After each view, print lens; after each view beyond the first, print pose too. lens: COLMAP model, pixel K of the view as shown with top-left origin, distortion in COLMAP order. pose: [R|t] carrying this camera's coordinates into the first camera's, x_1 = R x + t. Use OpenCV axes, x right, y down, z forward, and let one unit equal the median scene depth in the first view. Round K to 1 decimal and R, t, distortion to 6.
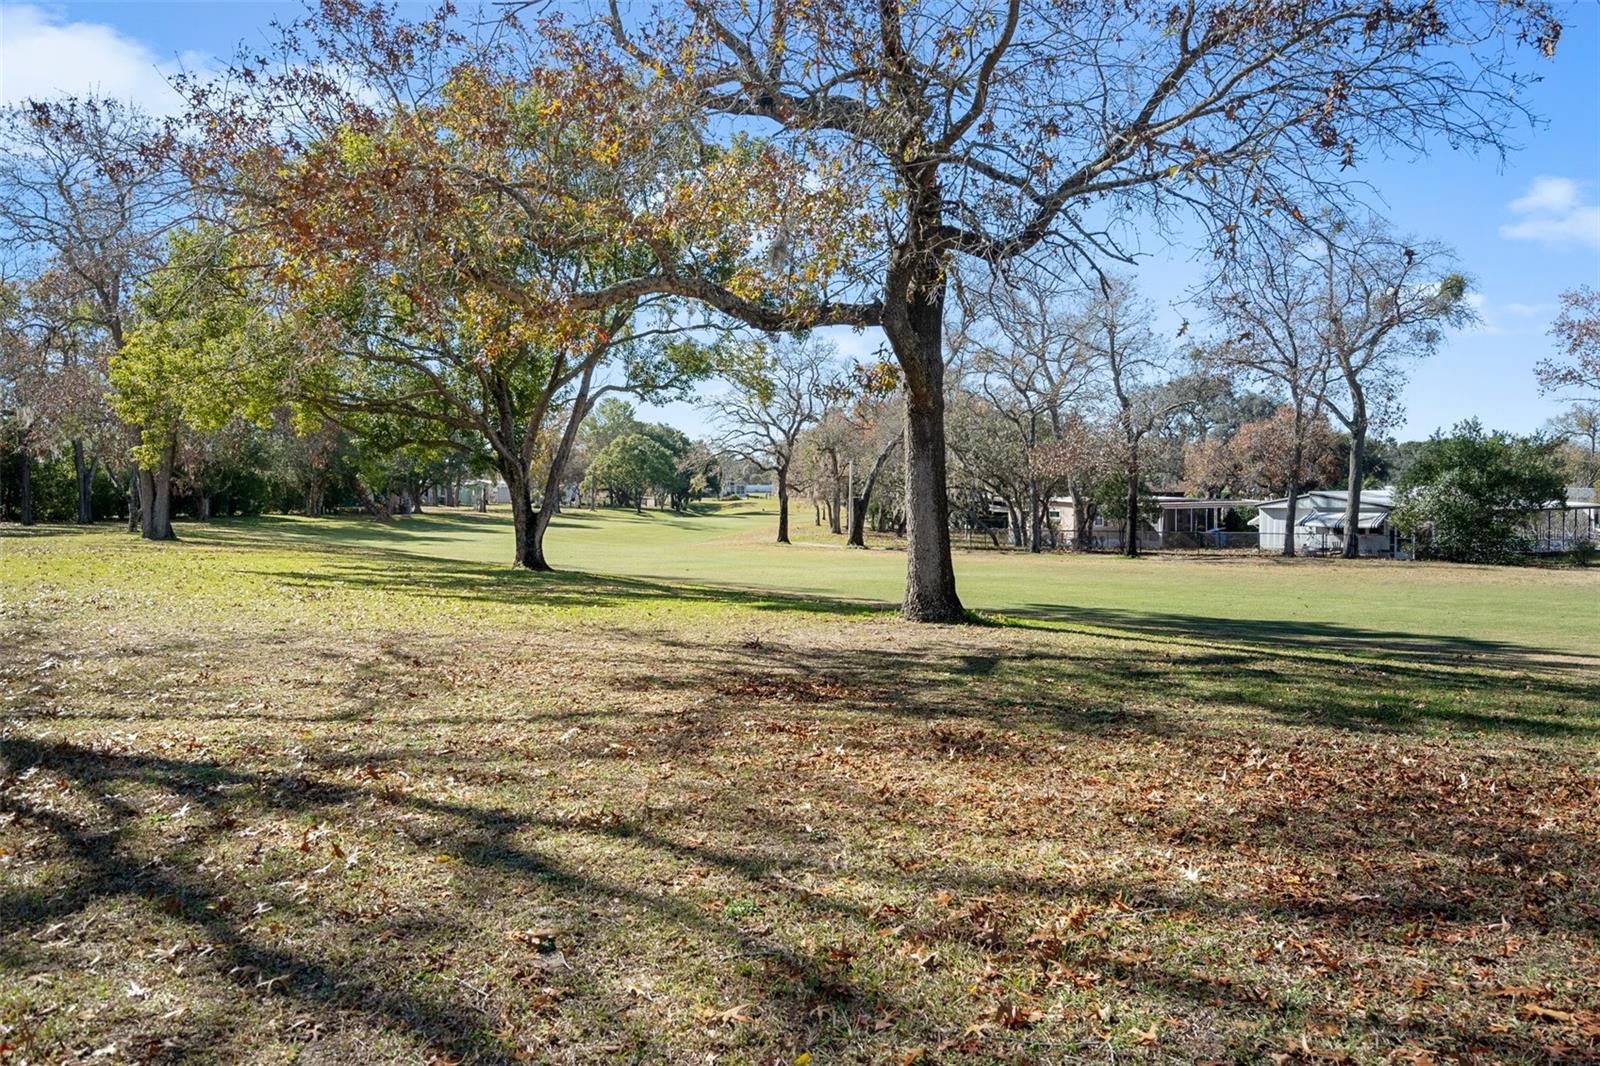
lens RADIAL K [[1287.7, 0, 837.9], [0, 1287.7, 528.0], [0, 0, 1]] dist [0.019879, 0.003908]
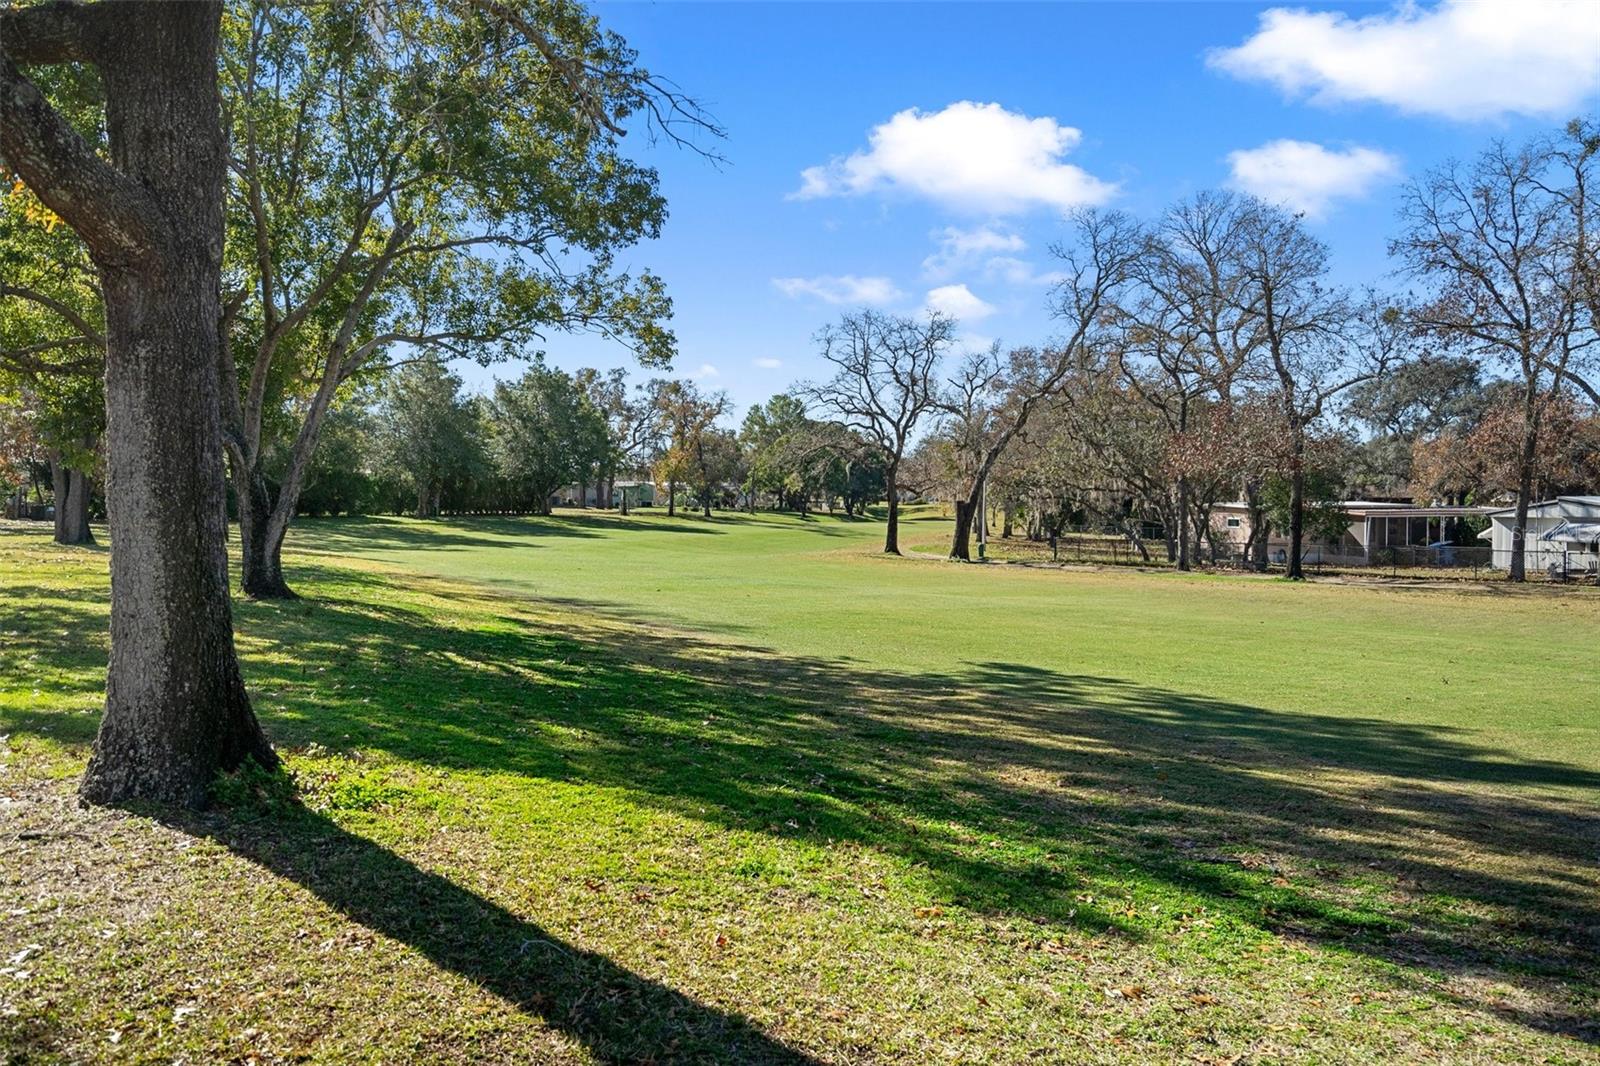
lens RADIAL K [[1340.7, 0, 800.0], [0, 1340.7, 556.8], [0, 0, 1]] dist [-0.007800, -0.000840]
pose [[0.982779, 0.013332, -0.184306, 0.062888], [-0.010127, 0.999781, 0.018322, -0.001970], [0.184509, -0.016140, 0.982698, 0.115071]]
